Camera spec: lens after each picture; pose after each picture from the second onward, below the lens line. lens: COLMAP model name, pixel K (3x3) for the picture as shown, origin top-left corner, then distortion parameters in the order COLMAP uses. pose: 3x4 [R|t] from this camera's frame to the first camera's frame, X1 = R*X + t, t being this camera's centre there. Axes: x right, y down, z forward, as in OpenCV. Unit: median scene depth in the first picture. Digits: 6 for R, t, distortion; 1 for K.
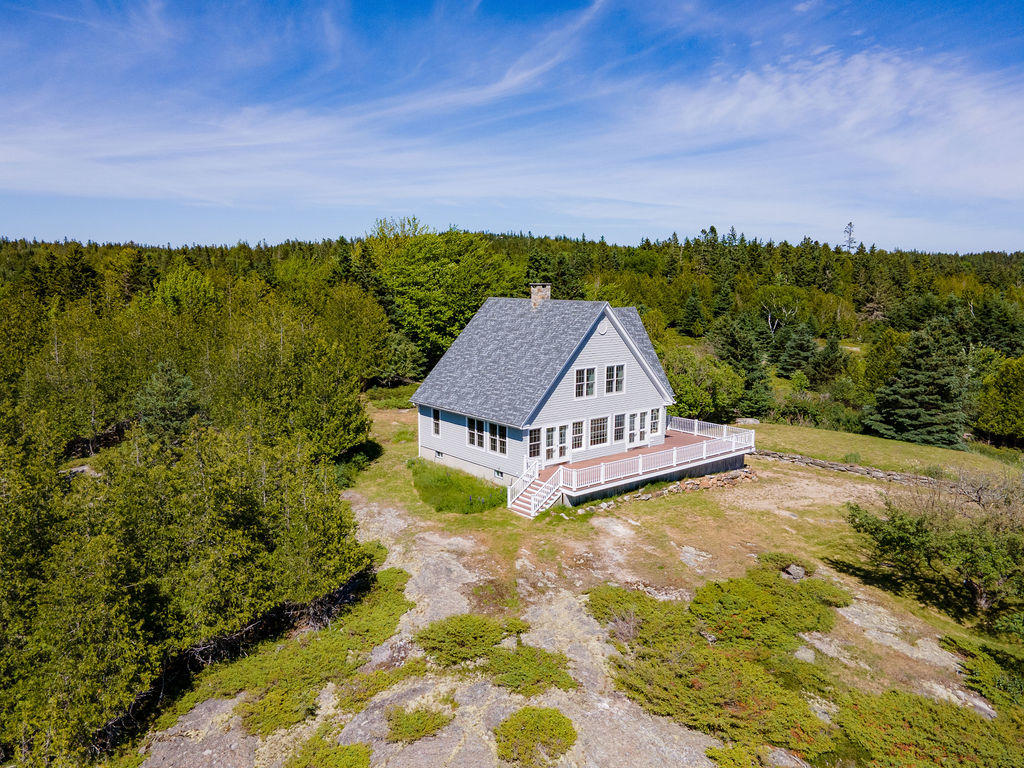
lens RADIAL K [[746.6, 0, 512.0], [0, 746.6, 384.0], [0, 0, 1]] dist [0.058214, -0.001214]
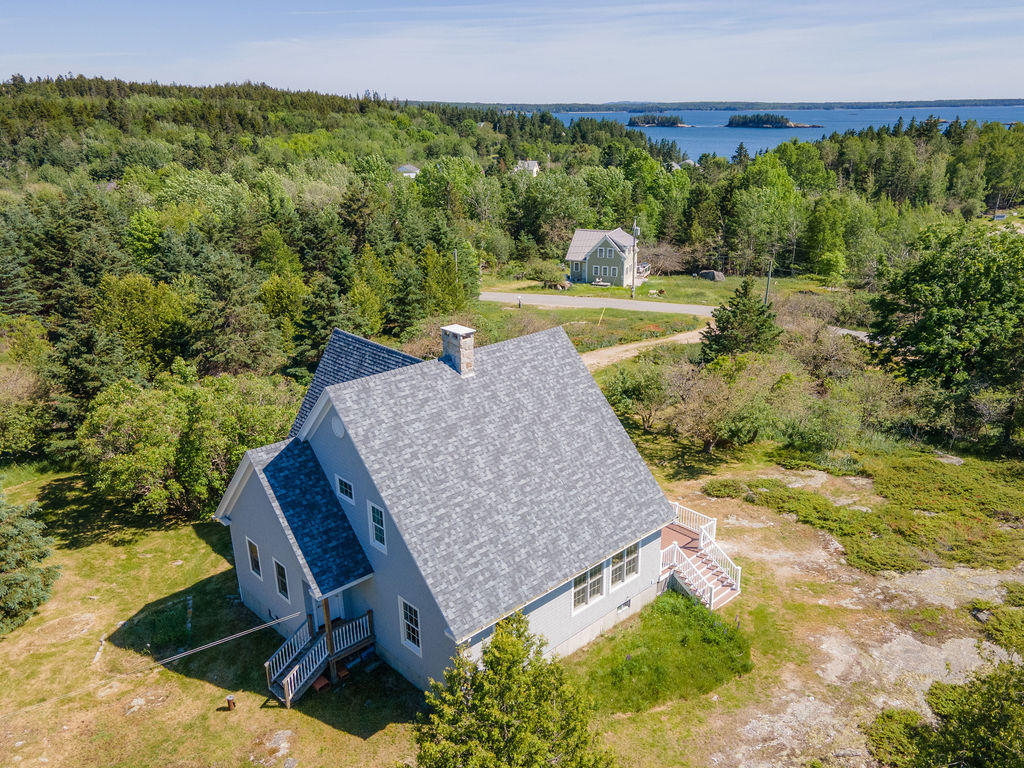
lens RADIAL K [[754.2, 0, 507.6], [0, 754.2, 383.8], [0, 0, 1]] dist [0.050344, -0.001946]
pose [[-0.097506, -0.261139, 0.960364, -0.622834], [0.153369, 0.949493, 0.273755, -0.284098], [-0.983347, 0.173983, -0.052530, 1.085353]]
